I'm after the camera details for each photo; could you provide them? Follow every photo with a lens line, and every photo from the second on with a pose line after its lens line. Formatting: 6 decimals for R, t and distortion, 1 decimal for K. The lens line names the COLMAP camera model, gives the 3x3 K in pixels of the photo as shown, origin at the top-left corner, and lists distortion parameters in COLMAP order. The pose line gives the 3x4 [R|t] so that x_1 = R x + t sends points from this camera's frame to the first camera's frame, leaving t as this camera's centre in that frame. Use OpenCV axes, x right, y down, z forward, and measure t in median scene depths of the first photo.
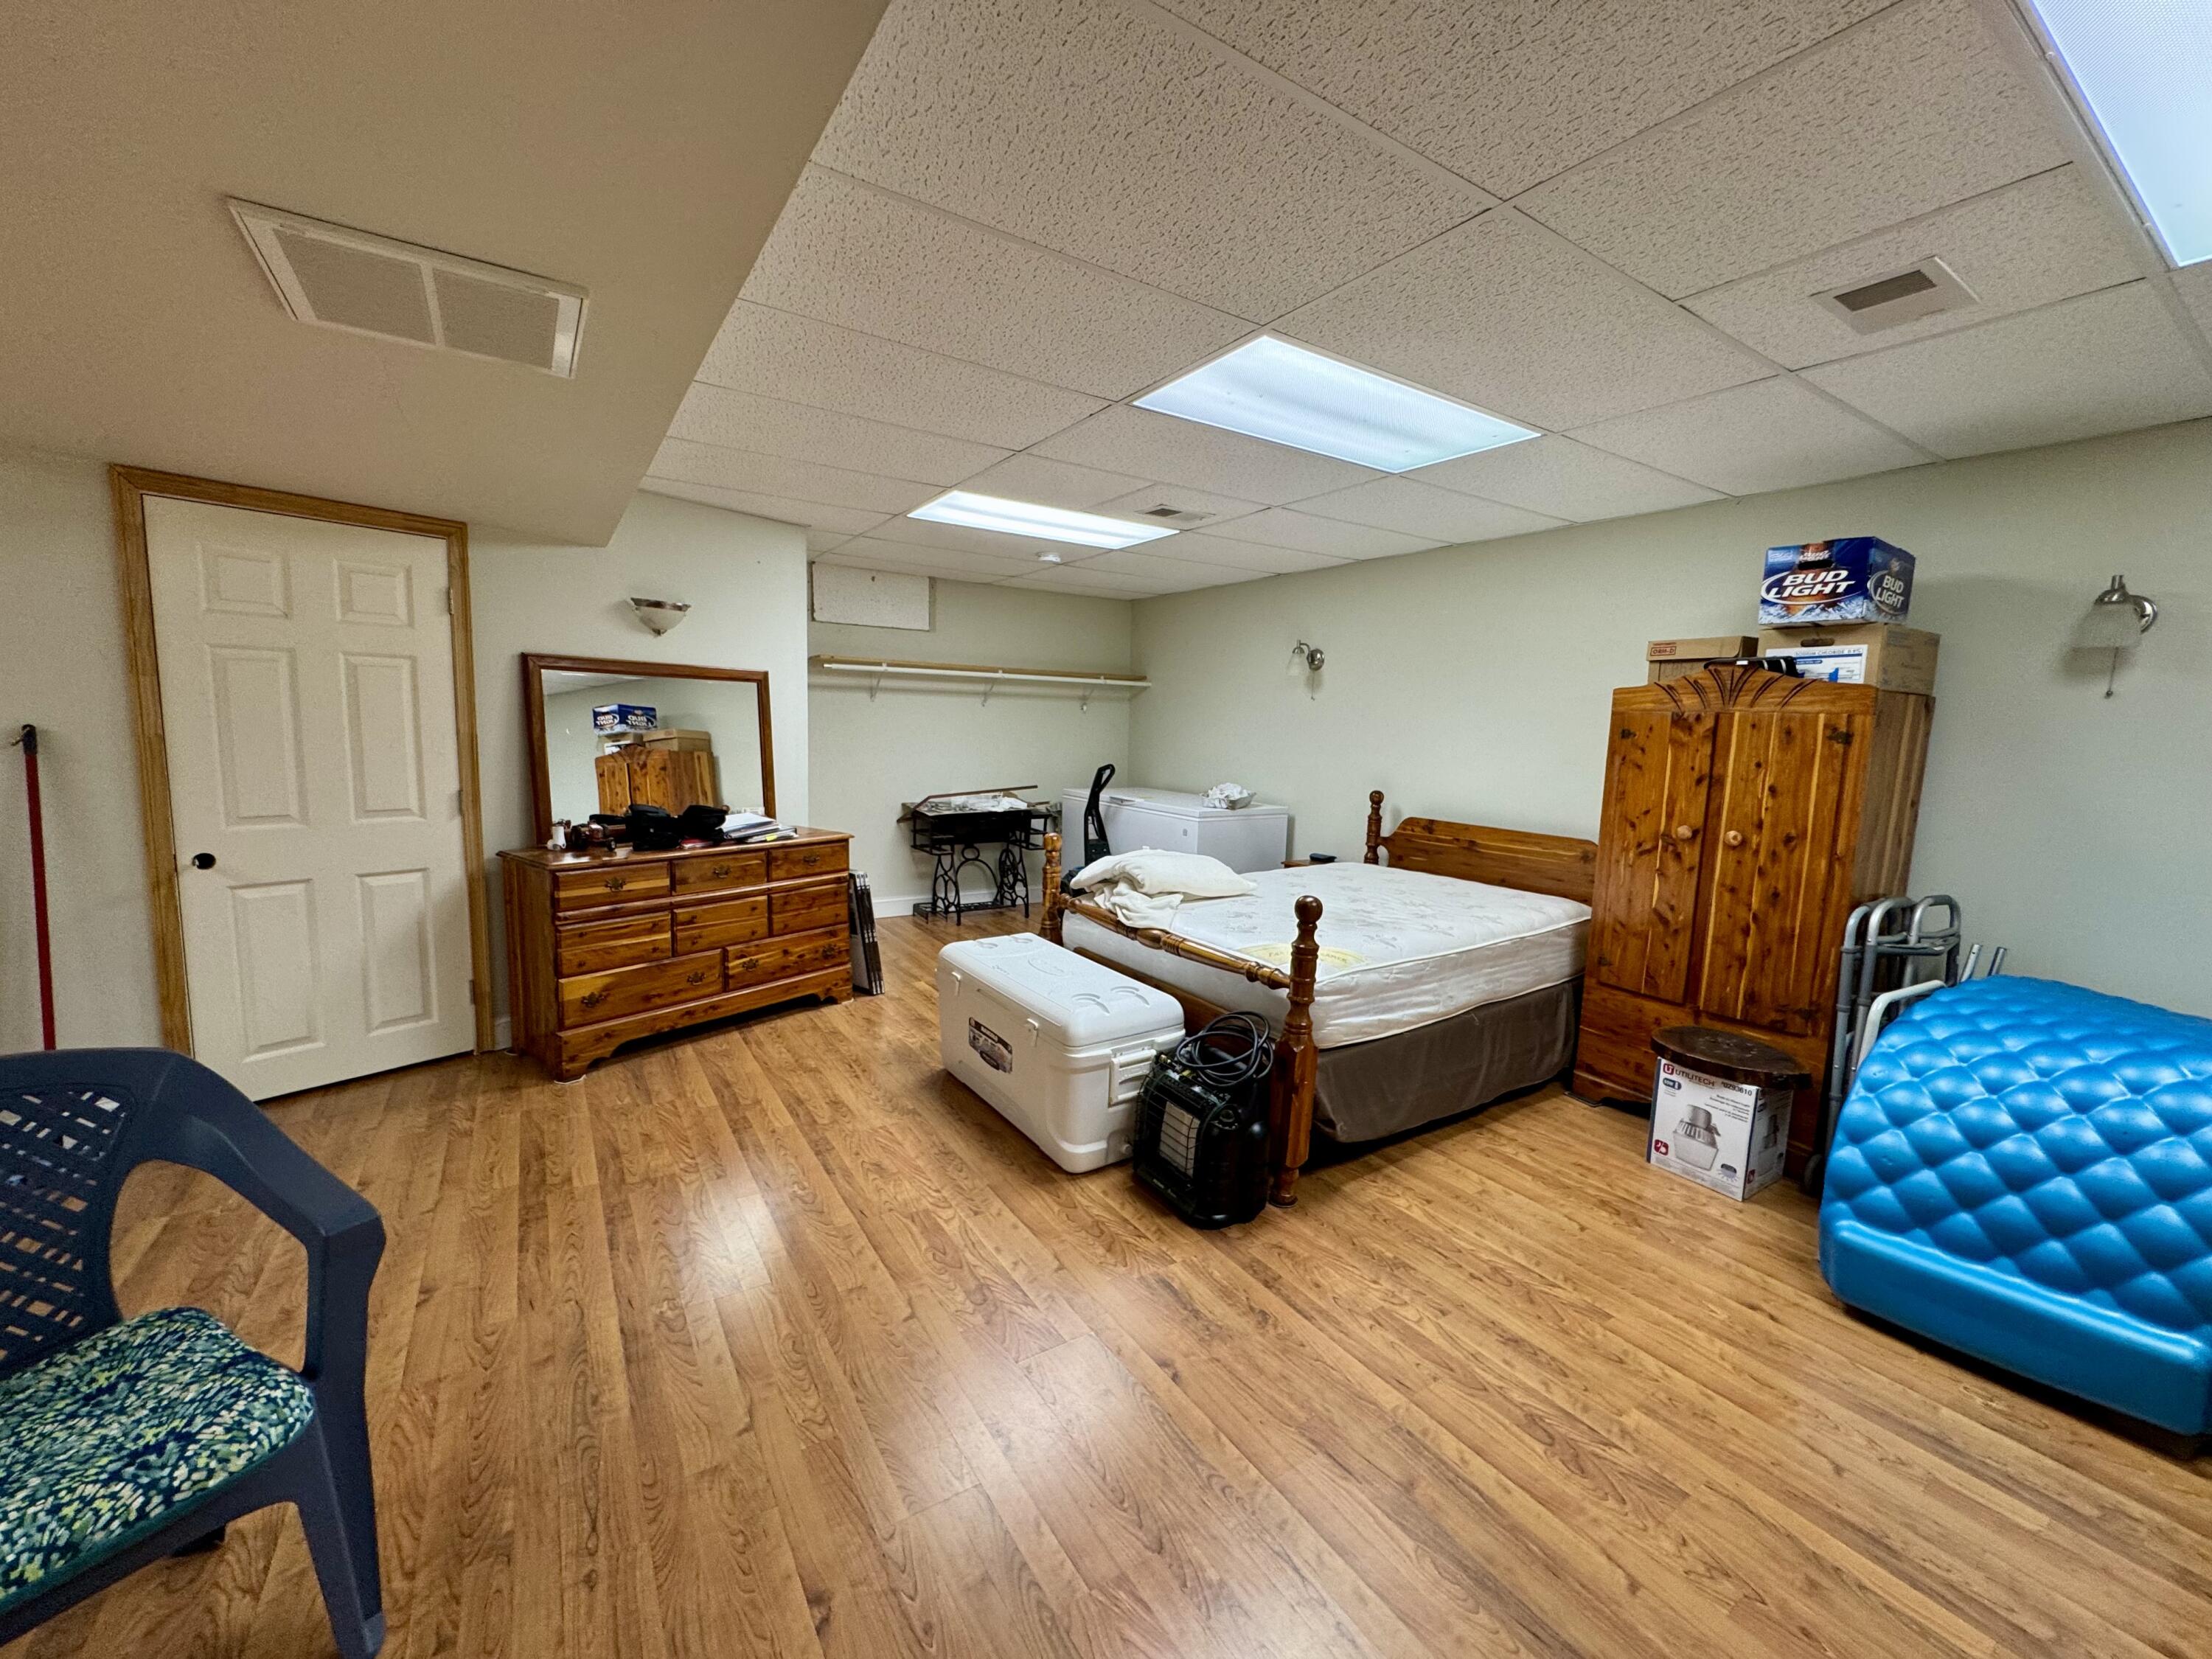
lens RADIAL K [[884.9, 0, 1104.8], [0, 884.9, 822.0], [0, 0, 1]] dist [0.000274, -0.000739]
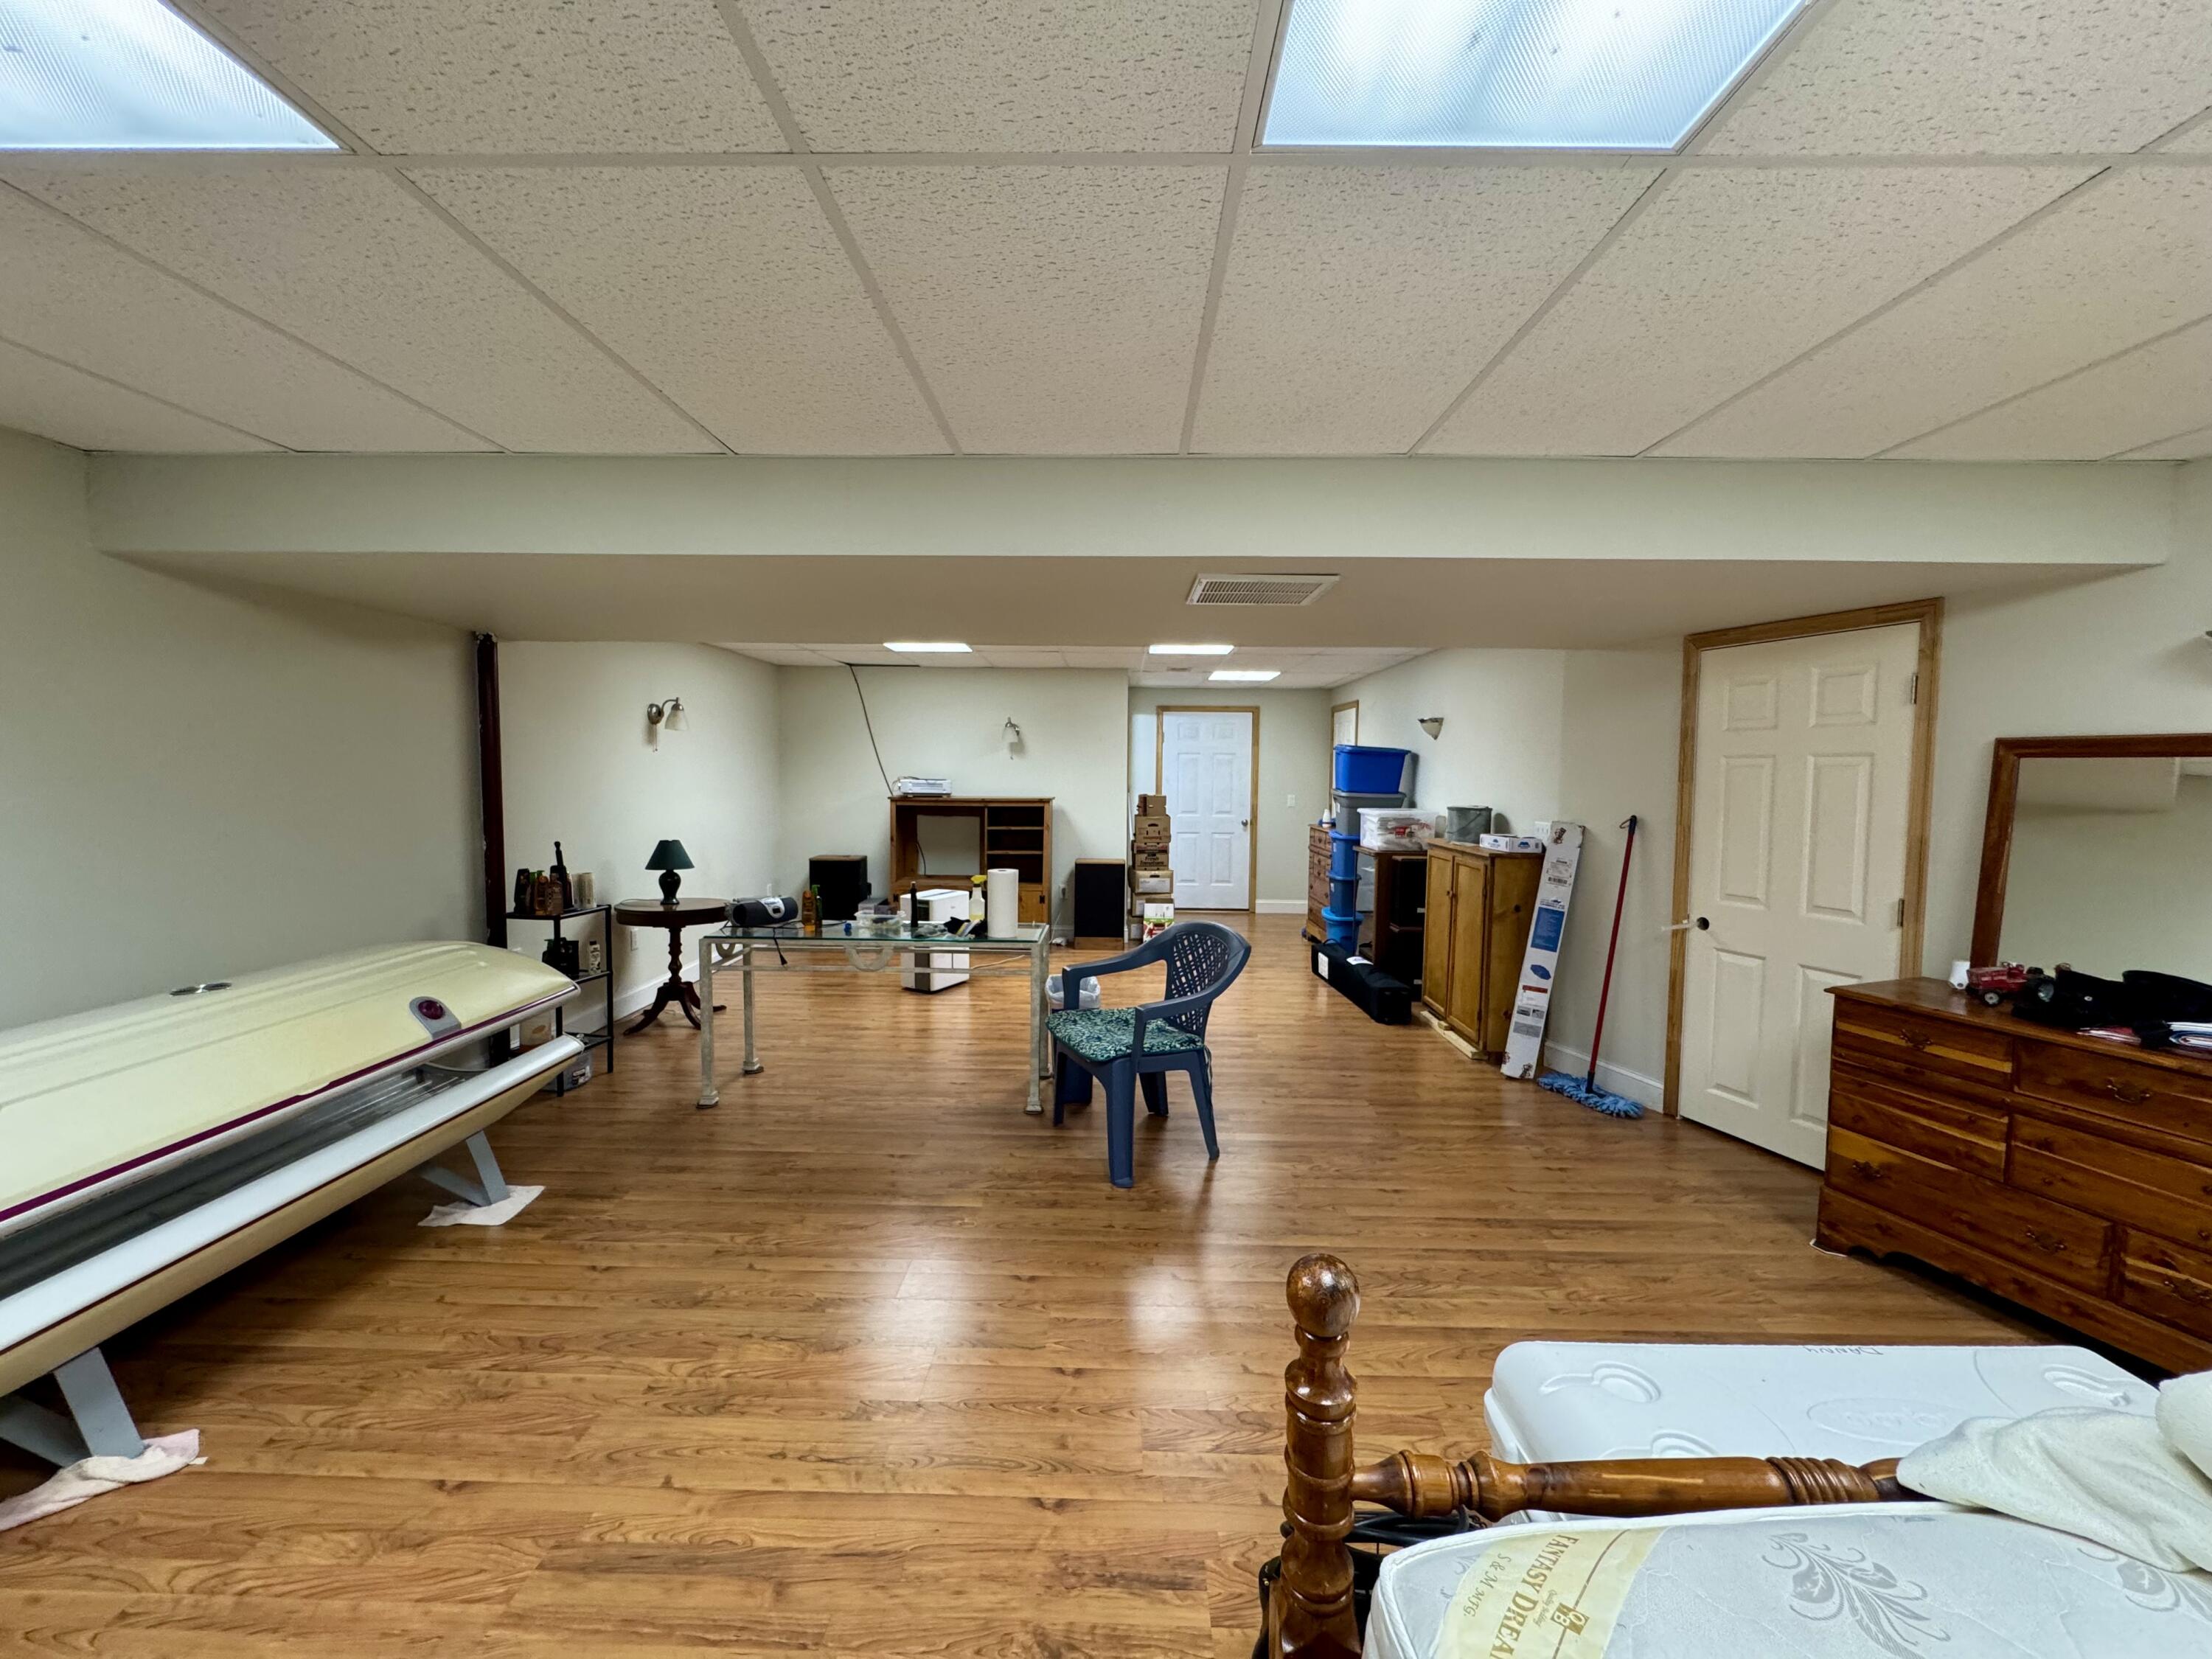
lens RADIAL K [[884.9, 0, 1102.7], [0, 884.9, 825.5], [0, 0, 1]] dist [0.000274, -0.000739]
pose [[-0.558823, 0.014097, -0.829167, 0.471067], [-0.120042, 0.987950, 0.097700, -0.103769], [0.820553, 0.154131, -0.550397, 0.852221]]
